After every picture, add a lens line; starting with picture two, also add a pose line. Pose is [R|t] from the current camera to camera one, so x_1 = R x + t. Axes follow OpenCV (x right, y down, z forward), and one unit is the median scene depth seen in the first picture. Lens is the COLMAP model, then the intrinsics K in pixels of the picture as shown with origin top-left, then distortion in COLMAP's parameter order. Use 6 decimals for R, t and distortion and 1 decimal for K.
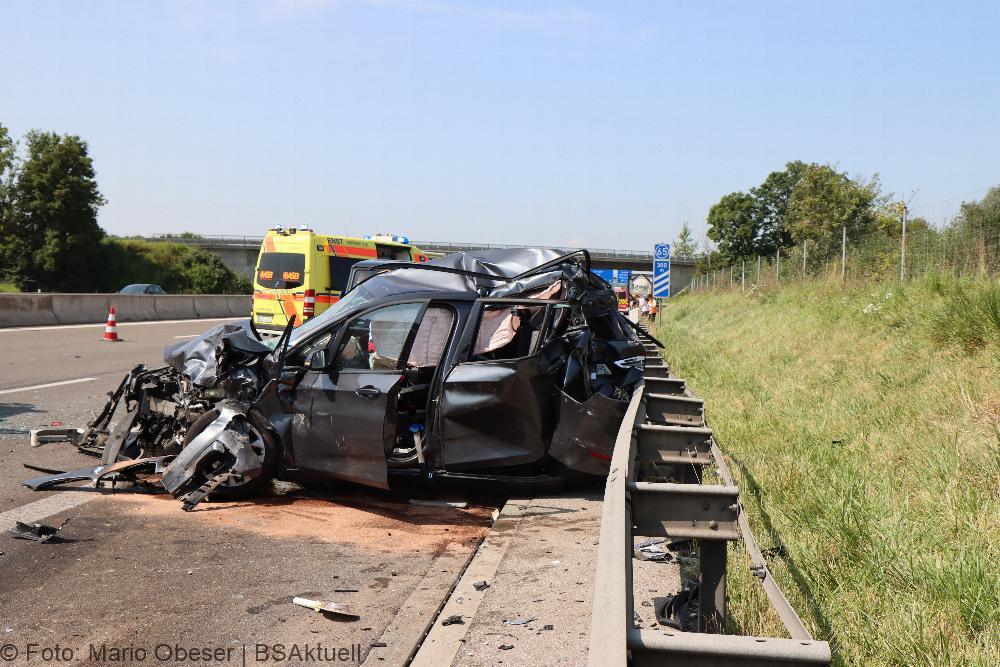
lens RADIAL K [[1176.5, 0, 495.3], [0, 1176.5, 333.1], [0, 0, 1]] dist [0.021200, -0.006661]
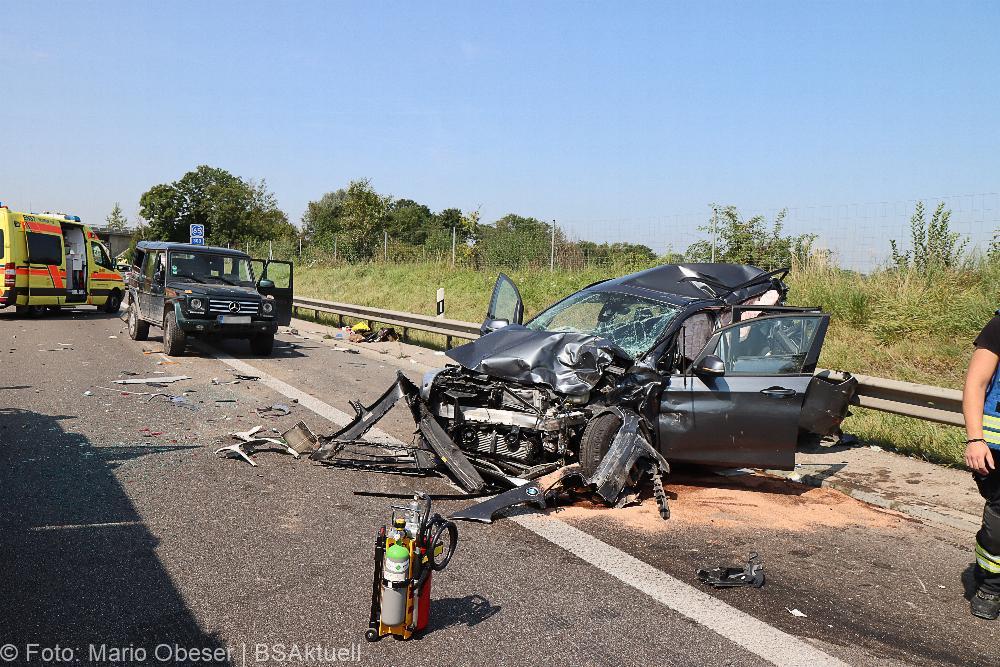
lens RADIAL K [[775.8, 0, 490.0], [0, 775.8, 331.5], [0, 0, 1]] dist [-0.003877, 0.013323]
pose [[0.797002, -0.039526, 0.602682, -0.404211], [0.001724, 0.998001, 0.063173, -0.030618], [-0.603975, -0.049310, 0.795477, 0.277453]]
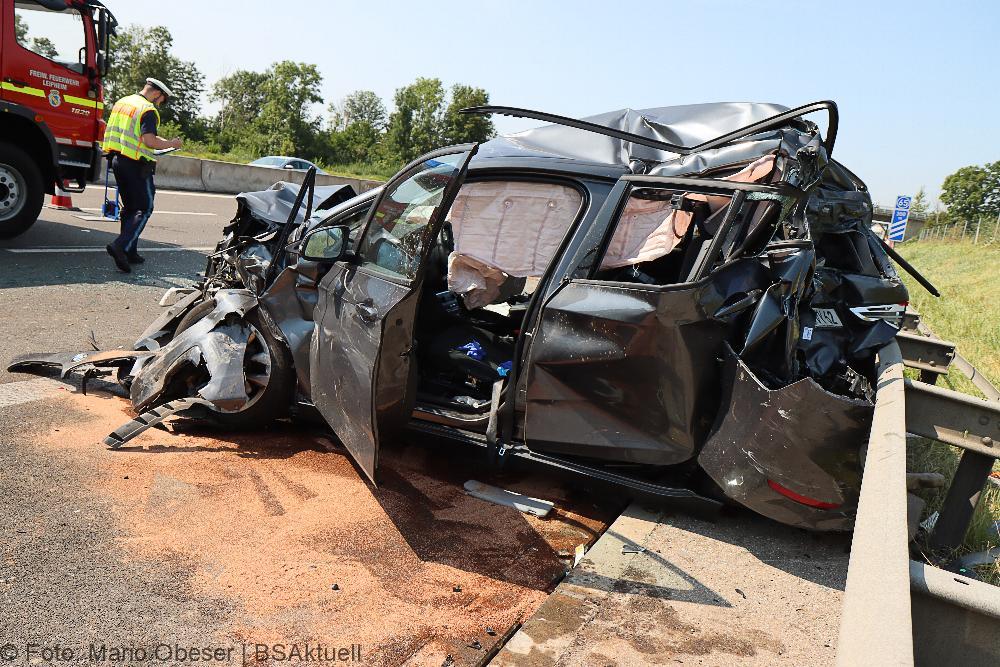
lens RADIAL K [[775.8, 0, 490.0], [0, 775.8, 331.5], [0, 0, 1]] dist [-0.003877, 0.013323]
pose [[0.938993, 0.153035, -0.308014, 0.030680], [-0.115468, 0.983845, 0.136809, 0.001436], [0.323974, -0.092897, 0.941494, 0.336420]]
